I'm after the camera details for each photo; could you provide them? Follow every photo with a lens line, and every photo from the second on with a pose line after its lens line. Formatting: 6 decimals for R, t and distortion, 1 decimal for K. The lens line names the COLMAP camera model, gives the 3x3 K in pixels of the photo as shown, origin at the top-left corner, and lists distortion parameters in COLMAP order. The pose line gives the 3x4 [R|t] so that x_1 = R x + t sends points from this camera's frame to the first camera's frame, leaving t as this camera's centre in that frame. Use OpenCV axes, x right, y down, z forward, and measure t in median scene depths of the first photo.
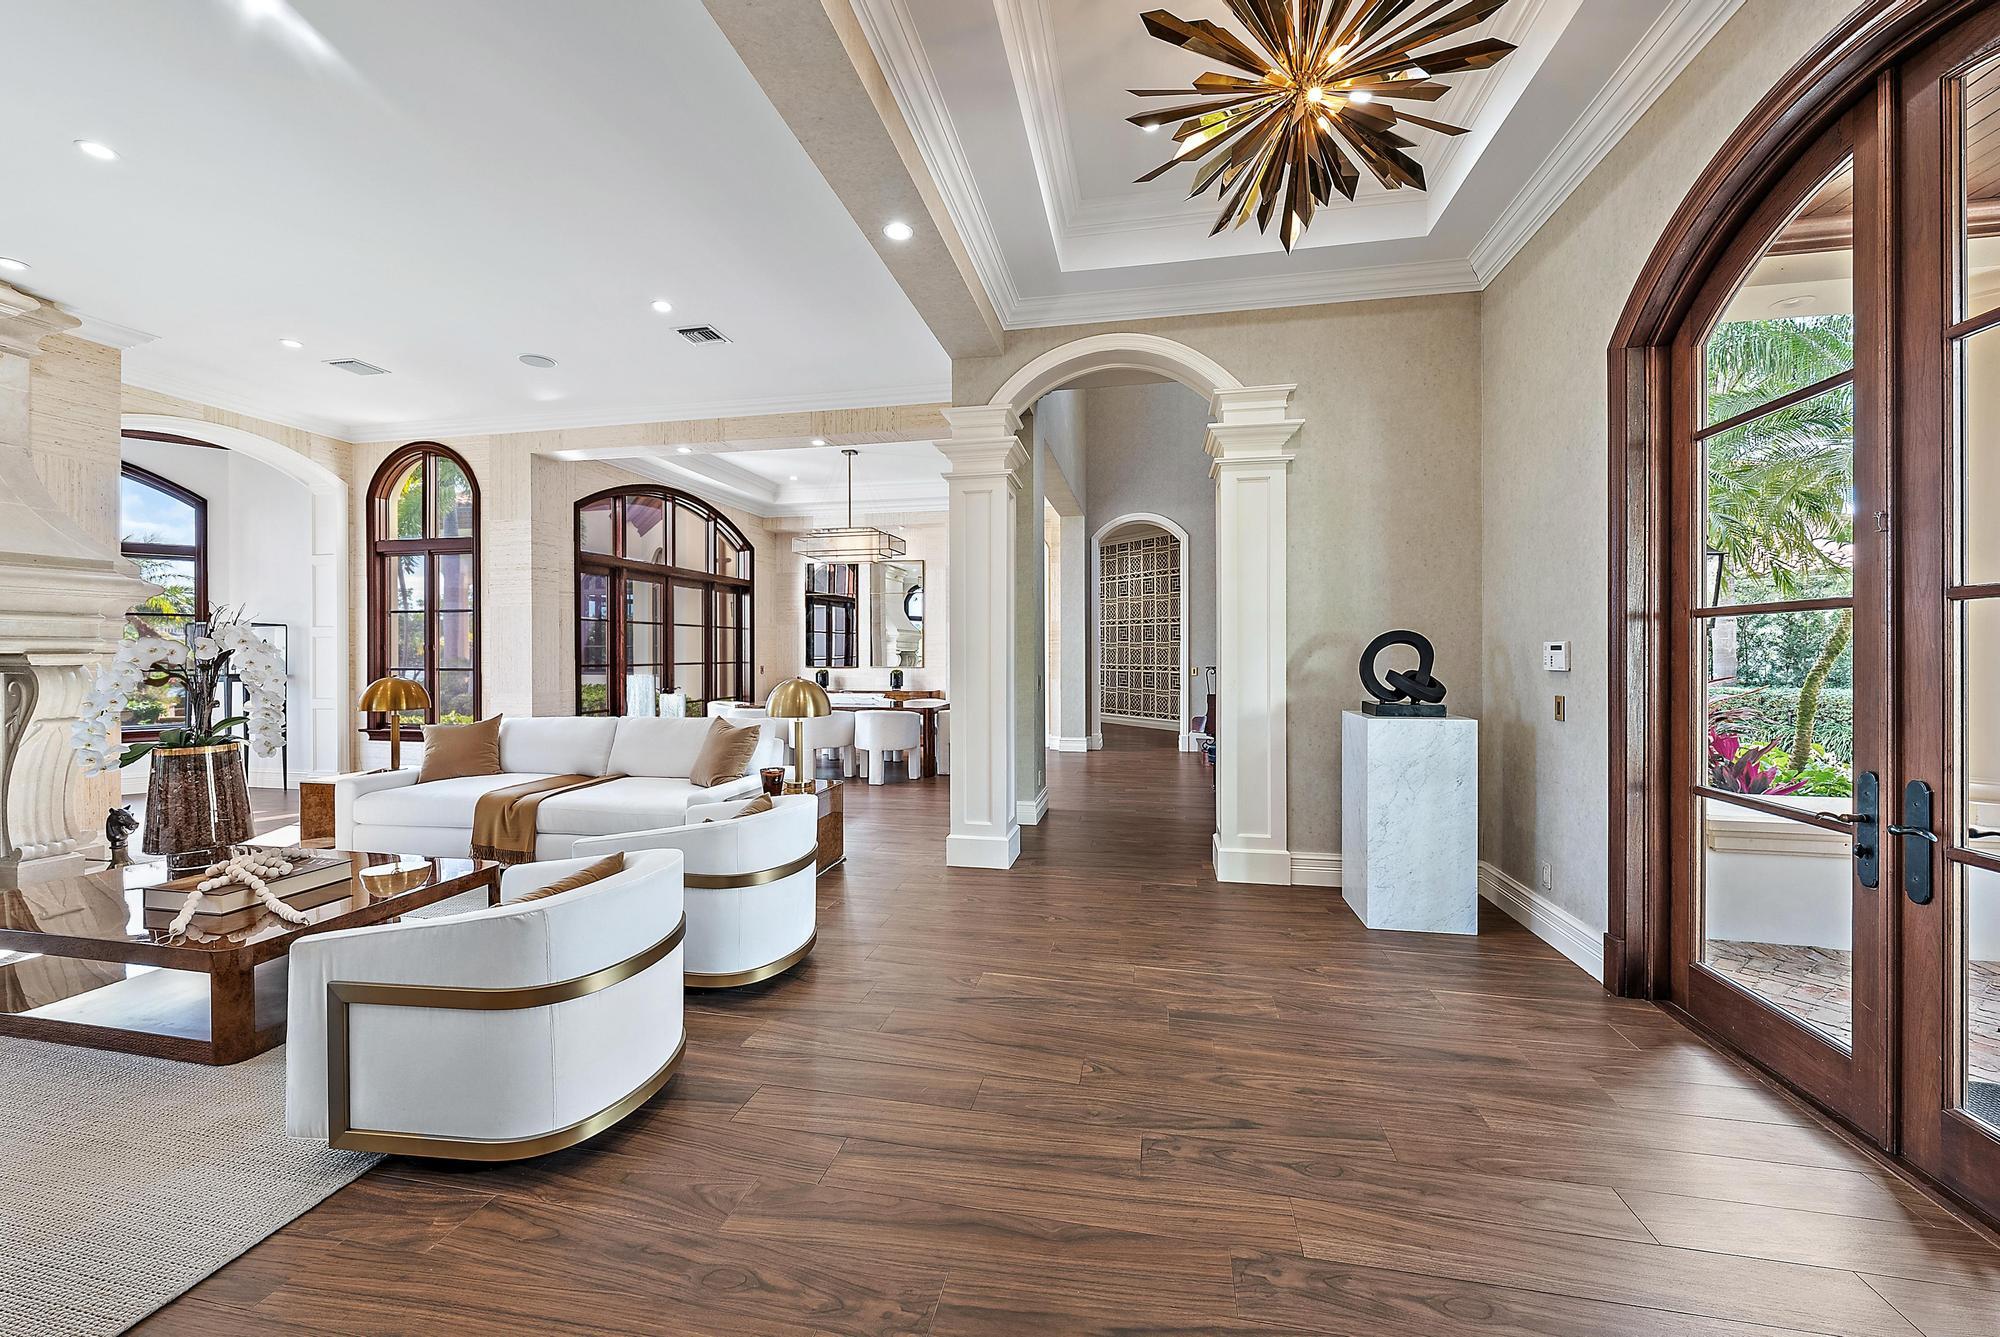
lens RADIAL K [[710.3, 0, 1003.7], [0, 710.3, 658.4], [0, 0, 1]] dist [-0.005177, 0.000540]
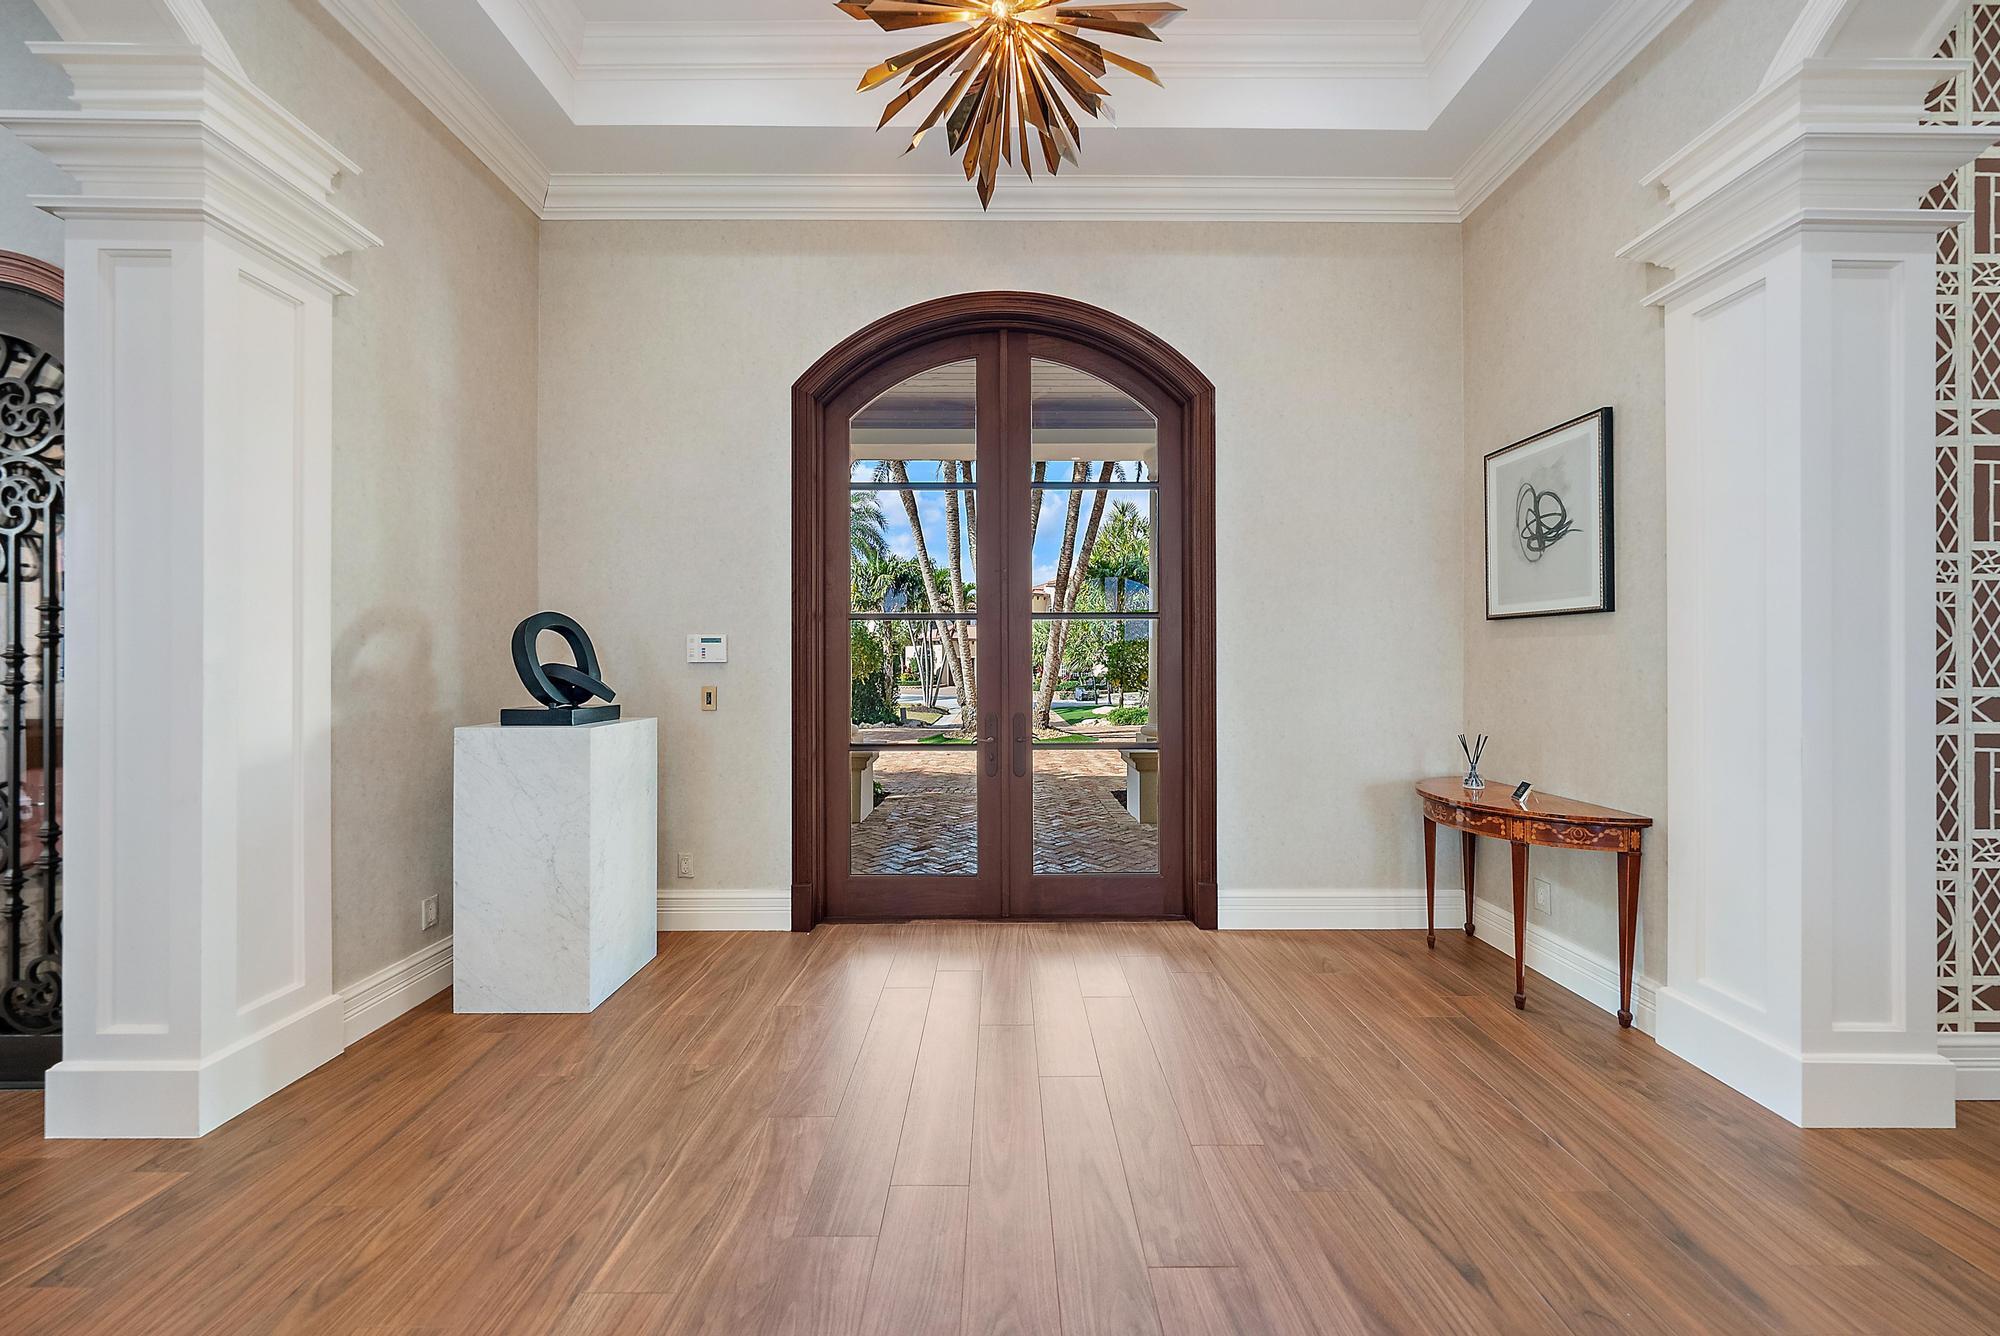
lens RADIAL K [[690.6, 0, 994.7], [0, 690.6, 660.2], [0, 0, 1]] dist [-0.001322, 0.000008]
pose [[-0.179555, 0.005371, 0.983733, -0.254342], [0.006479, 0.999970, -0.004277, 0.018675], [-0.983727, 0.005606, -0.179584, 0.669274]]
